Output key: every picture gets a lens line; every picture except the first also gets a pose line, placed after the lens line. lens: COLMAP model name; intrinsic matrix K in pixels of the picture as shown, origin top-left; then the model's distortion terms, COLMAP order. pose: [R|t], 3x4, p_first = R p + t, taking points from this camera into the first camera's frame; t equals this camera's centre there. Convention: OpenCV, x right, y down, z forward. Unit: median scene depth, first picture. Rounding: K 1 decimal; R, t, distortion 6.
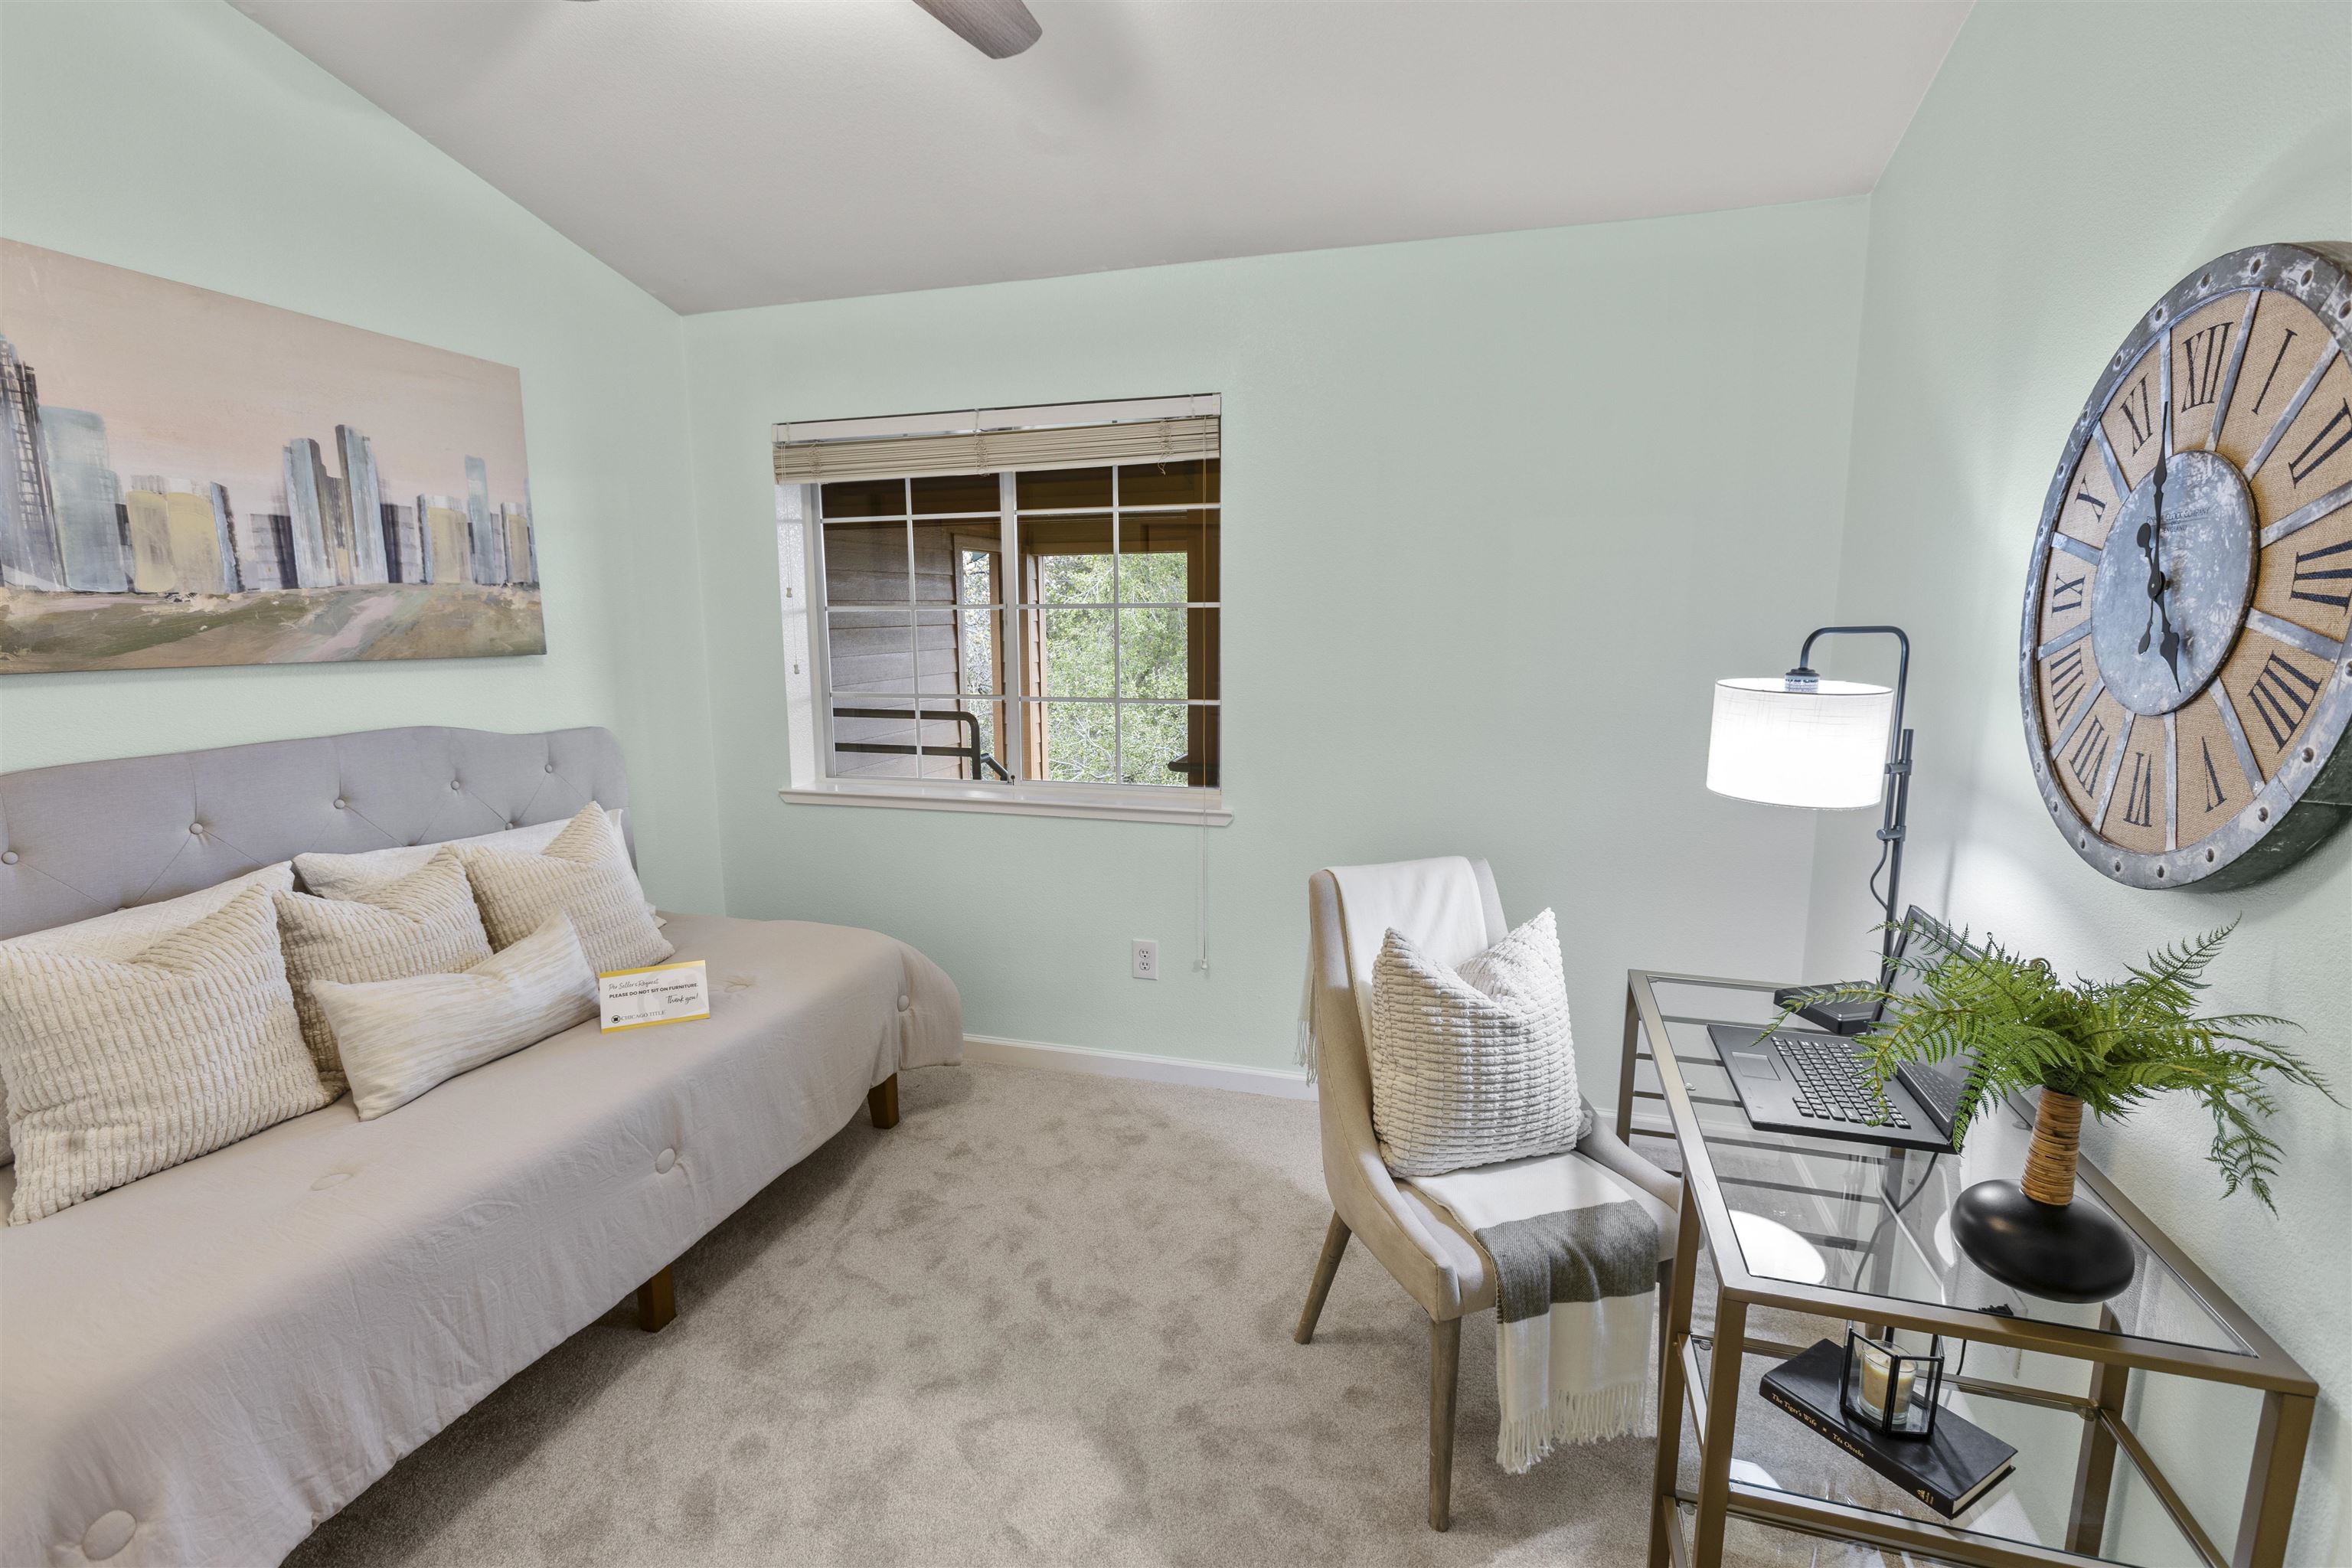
lens RADIAL K [[1095.1, 0, 1174.0], [0, 1095.1, 790.7], [0, 0, 1]] dist [0.000221, 0.000002]
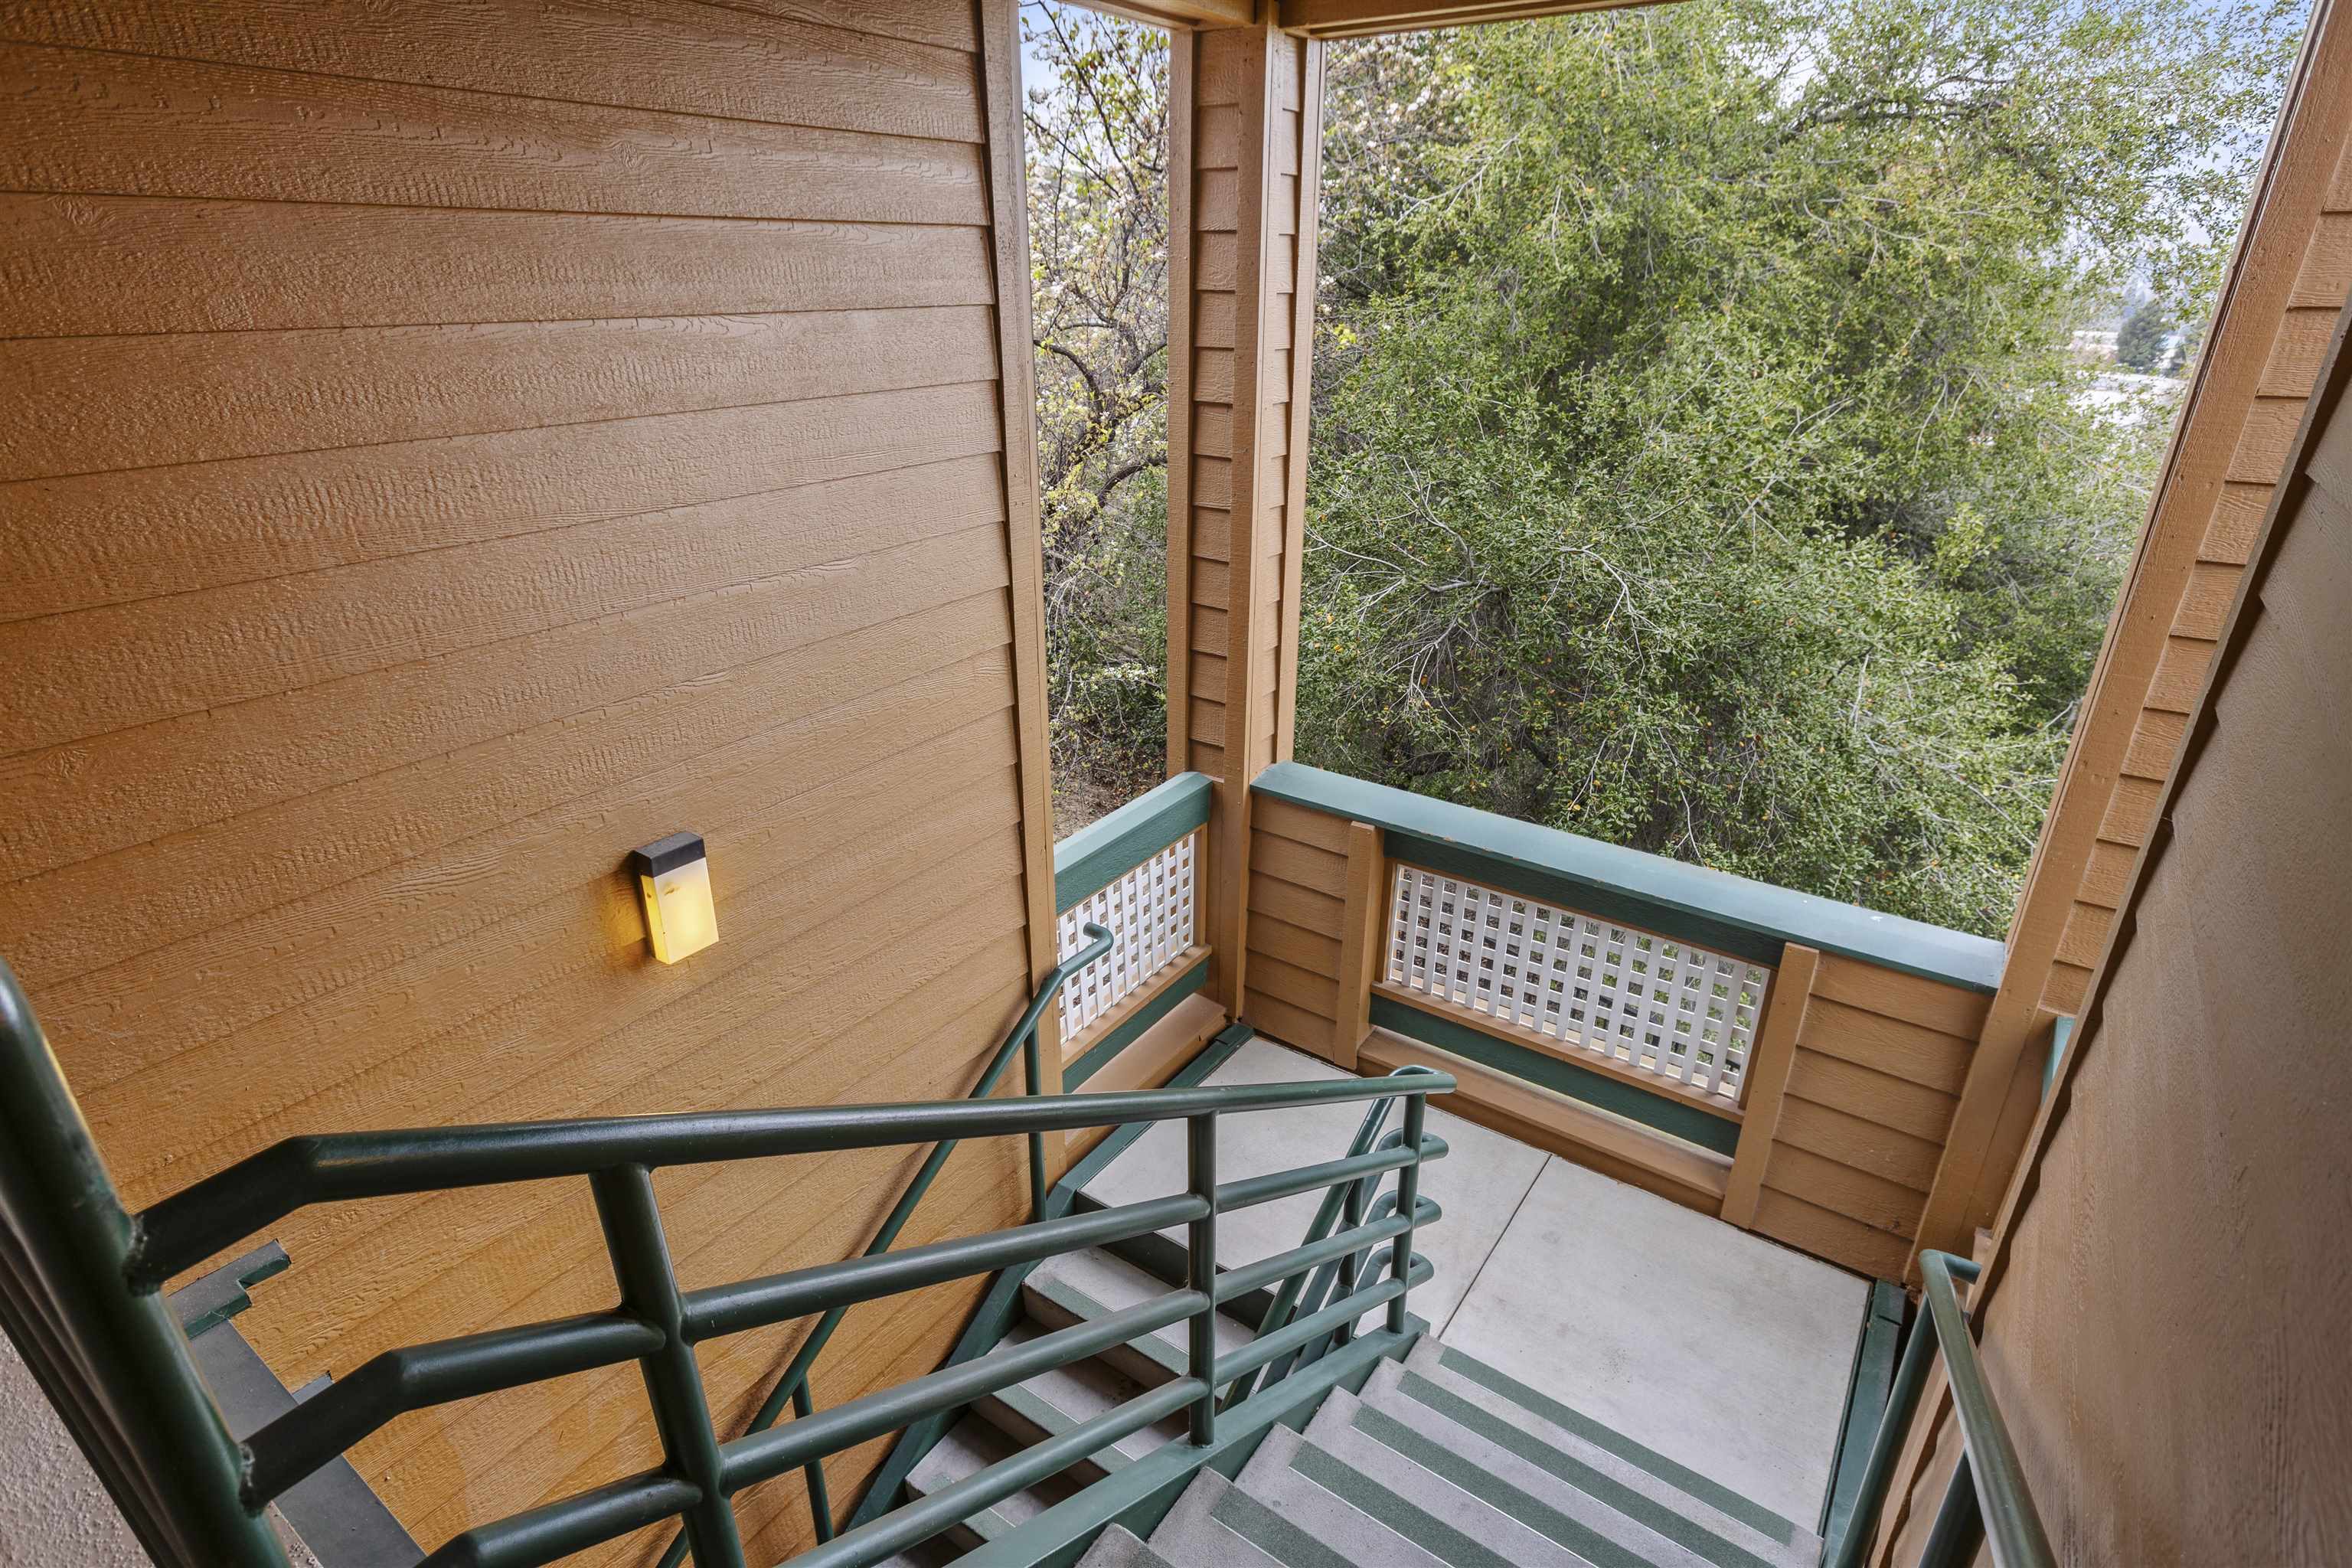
lens RADIAL K [[1178.4, 0, 1177.4], [0, 1178.4, 791.0], [0, 0, 1]] dist [-0.001427, -0.000067]
pose [[0.950914, 0.132239, -0.279778, -0.026308], [-0.057260, 0.963674, 0.260872, -0.084608], [0.304113, -0.232047, 0.923942, 0.653089]]
